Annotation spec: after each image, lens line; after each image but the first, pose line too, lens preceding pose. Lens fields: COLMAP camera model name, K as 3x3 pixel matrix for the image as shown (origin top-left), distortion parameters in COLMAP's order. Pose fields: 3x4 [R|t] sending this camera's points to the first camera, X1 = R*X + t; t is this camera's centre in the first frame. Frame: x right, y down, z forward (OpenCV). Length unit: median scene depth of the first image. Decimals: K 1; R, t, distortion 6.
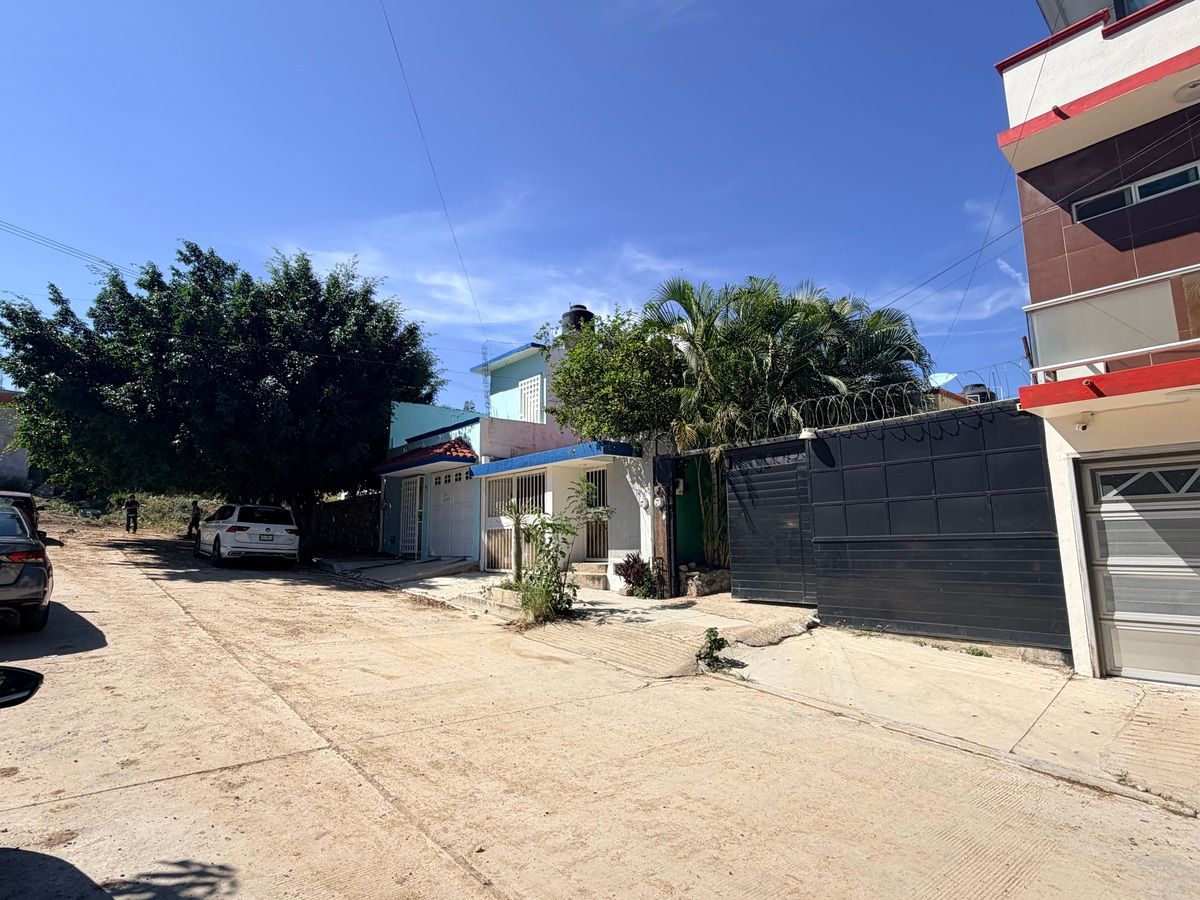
lens RADIAL K [[618.7, 0, 610.9], [0, 618.7, 449.1], [0, 0, 1]] dist [-0.000176, -0.000296]
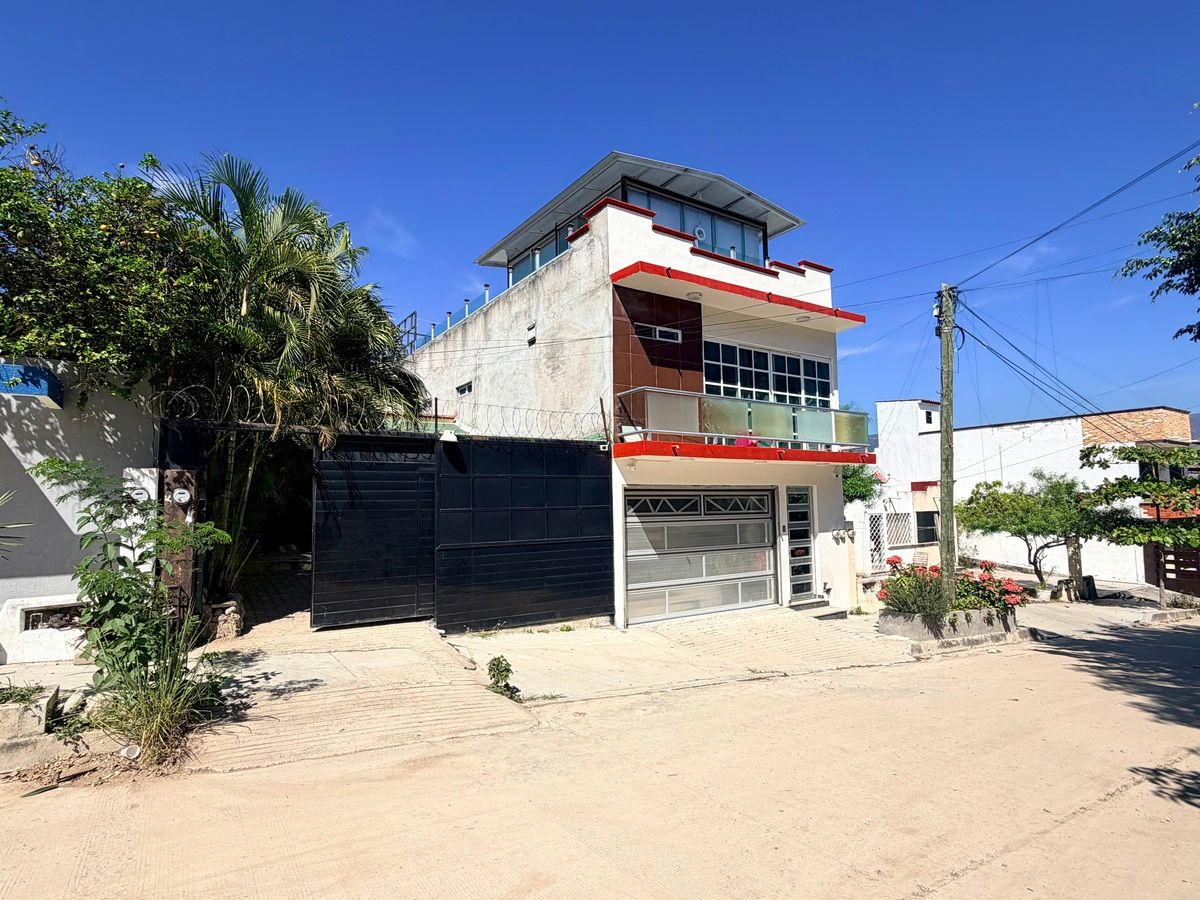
lens RADIAL K [[618.7, 0, 610.0], [0, 618.7, 452.9], [0, 0, 1]] dist [-0.000176, -0.000296]
pose [[0.142420, 0.097744, 0.984968, -0.710707], [-0.136106, 0.987593, -0.078324, 0.051017], [-0.980404, -0.122905, 0.153956, 0.745479]]
